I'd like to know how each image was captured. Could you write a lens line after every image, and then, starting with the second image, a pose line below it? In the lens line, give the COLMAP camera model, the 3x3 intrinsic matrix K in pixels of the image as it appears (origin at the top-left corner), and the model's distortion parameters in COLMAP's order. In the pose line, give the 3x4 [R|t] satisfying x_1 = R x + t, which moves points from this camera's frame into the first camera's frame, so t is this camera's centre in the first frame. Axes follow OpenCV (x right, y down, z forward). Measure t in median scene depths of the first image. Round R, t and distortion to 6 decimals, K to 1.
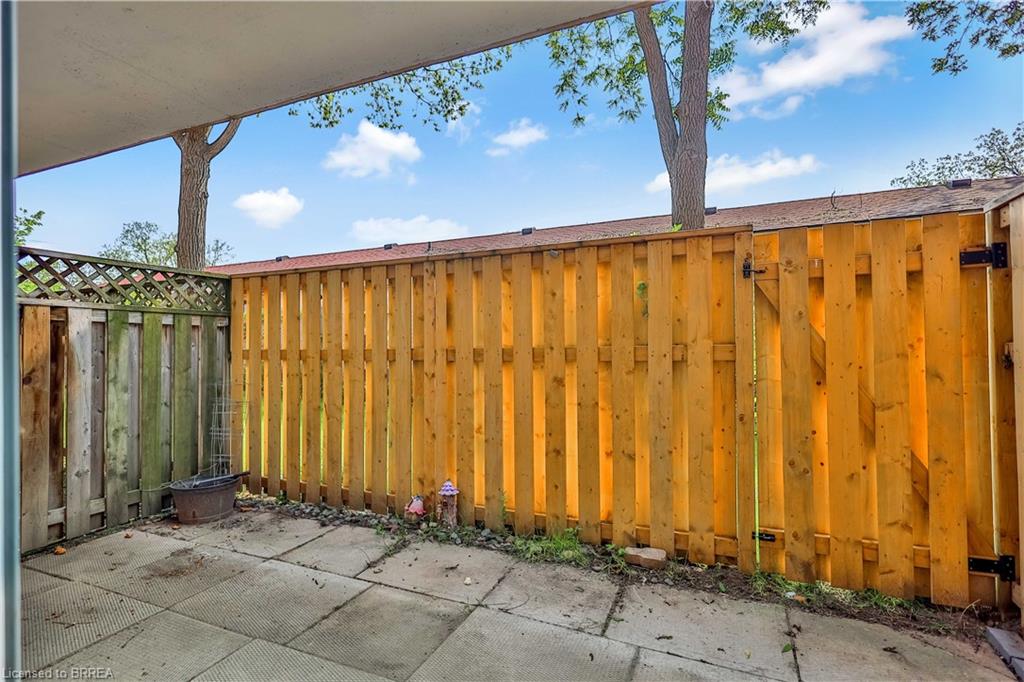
lens RADIAL K [[500.1, 0, 511.4], [0, 500.1, 341.2], [0, 0, 1]] dist [-0.001667, 0.000812]
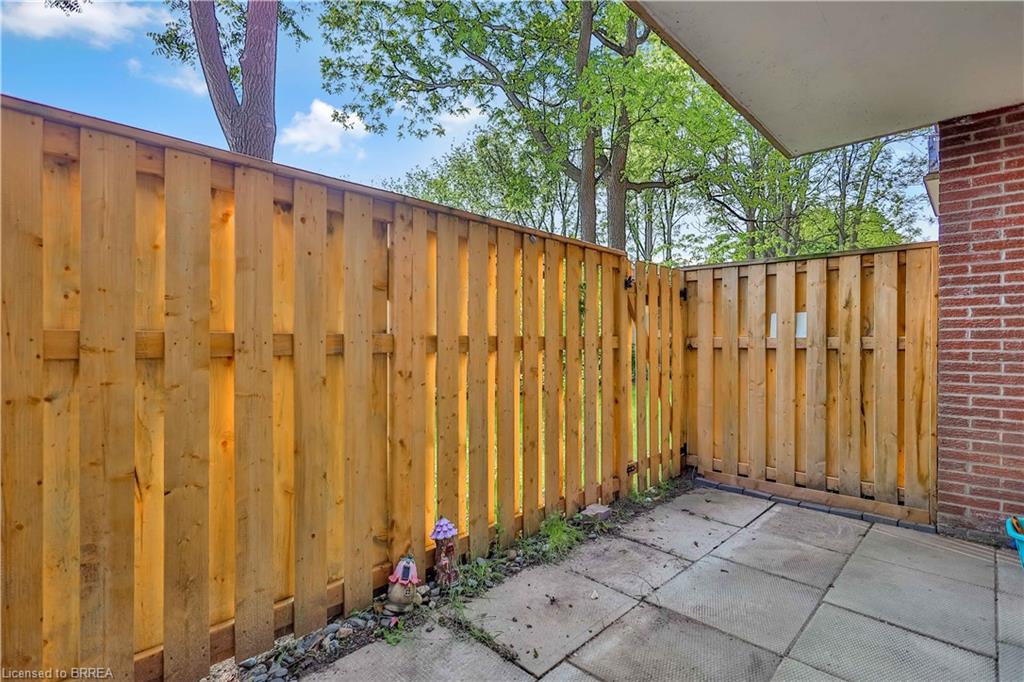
lens RADIAL K [[500.1, 0, 510.2], [0, 500.1, 343.5], [0, 0, 1]] dist [-0.001667, 0.000812]
pose [[0.342399, 0.000522, 0.939554, -0.924822], [-0.018078, 0.999818, 0.006033, 0.023983], [-0.939381, -0.019051, 0.342347, 0.792149]]
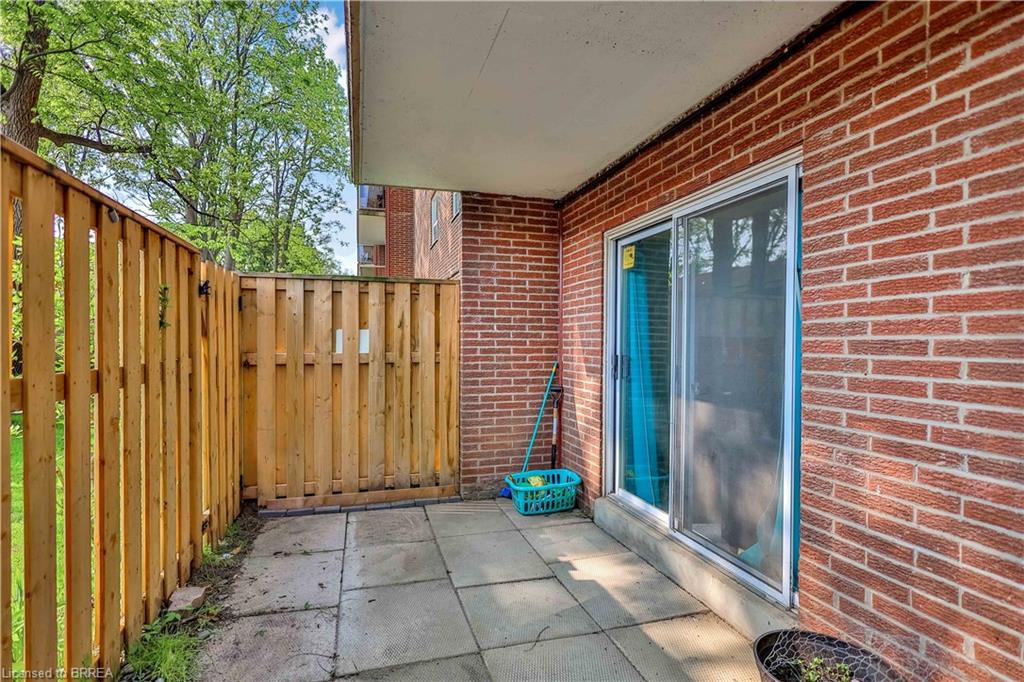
lens RADIAL K [[500.1, 0, 512.4], [0, 500.1, 341.5], [0, 0, 1]] dist [-0.001667, 0.000812]
pose [[-0.643784, 0.001952, 0.765205, -0.773471], [-0.011094, 0.999868, -0.011884, -0.020662], [-0.765127, -0.016140, -0.643677, 1.137113]]
